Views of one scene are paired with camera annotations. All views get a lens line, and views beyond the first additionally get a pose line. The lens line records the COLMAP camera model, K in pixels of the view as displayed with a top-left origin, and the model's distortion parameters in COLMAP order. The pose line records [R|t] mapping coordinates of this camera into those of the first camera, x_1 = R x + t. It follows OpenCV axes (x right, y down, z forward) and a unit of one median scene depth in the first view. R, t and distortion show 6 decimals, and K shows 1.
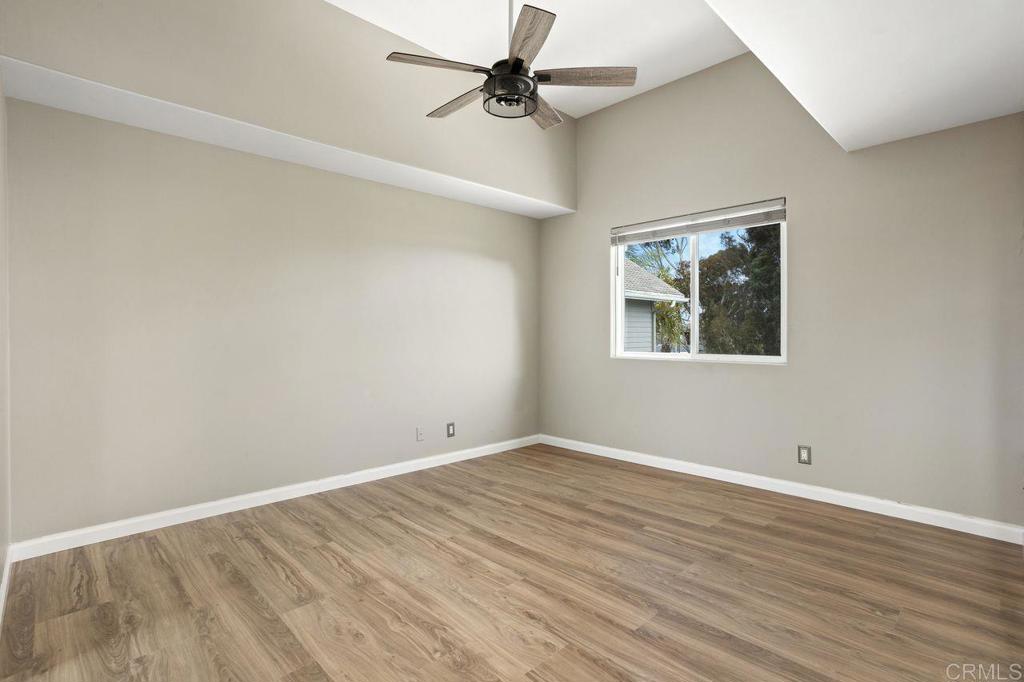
lens RADIAL K [[498.3, 0, 508.6], [0, 498.3, 337.1], [0, 0, 1]] dist [-0.057644, 0.033204]
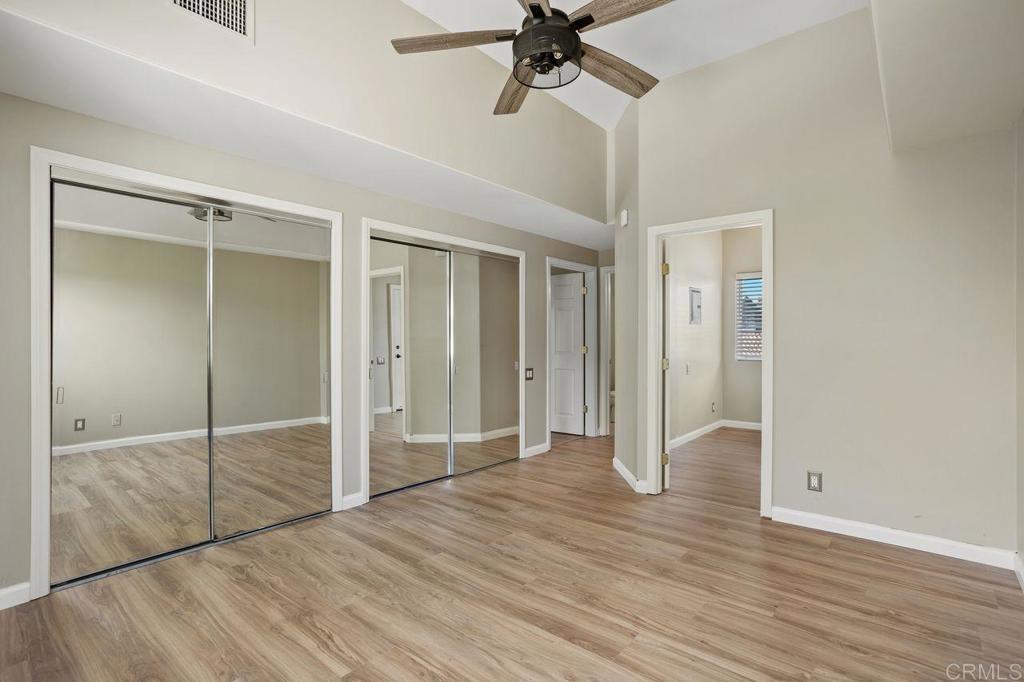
lens RADIAL K [[498.3, 0, 508.6], [0, 498.3, 337.1], [0, 0, 1]] dist [-0.057644, 0.033204]
pose [[-0.994769, 0.005652, -0.101997, 0.164626], [0.004764, 0.999949, 0.008947, -0.050850], [0.102042, 0.008414, -0.994744, 1.989855]]
